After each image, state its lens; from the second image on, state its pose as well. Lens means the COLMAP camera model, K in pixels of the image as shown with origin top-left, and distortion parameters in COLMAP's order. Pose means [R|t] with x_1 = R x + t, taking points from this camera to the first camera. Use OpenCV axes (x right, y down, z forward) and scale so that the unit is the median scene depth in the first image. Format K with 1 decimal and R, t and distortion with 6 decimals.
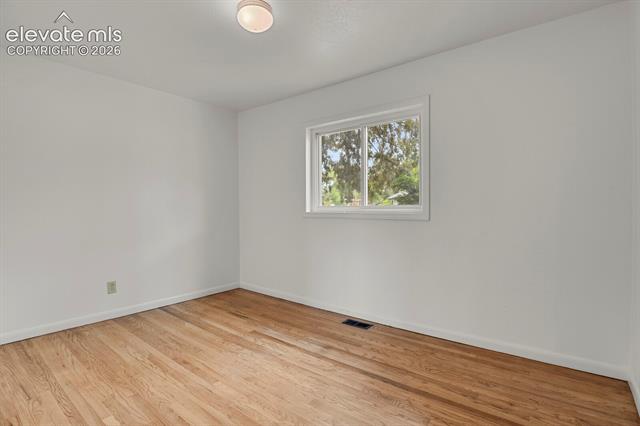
lens RADIAL K [[312.2, 0, 323.2], [0, 312.2, 210.8], [0, 0, 1]] dist [-0.026051, -0.002258]
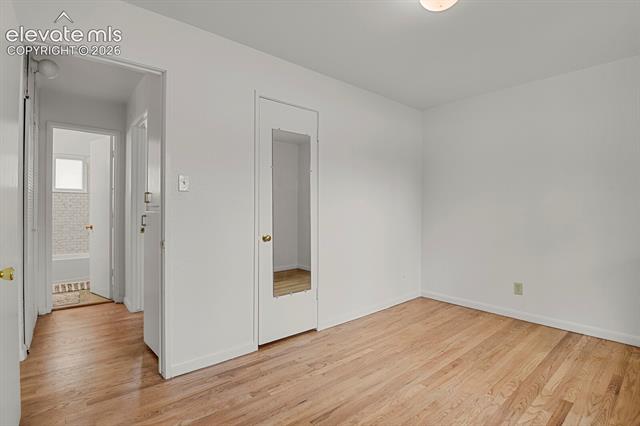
lens RADIAL K [[312.2, 0, 323.2], [0, 312.2, 210.8], [0, 0, 1]] dist [-0.026051, -0.002258]
pose [[-0.196369, 0.004687, -0.980519, 0.515953], [-0.013656, 0.999879, 0.007515, -0.011465], [0.980435, 0.014866, -0.196281, 0.639442]]
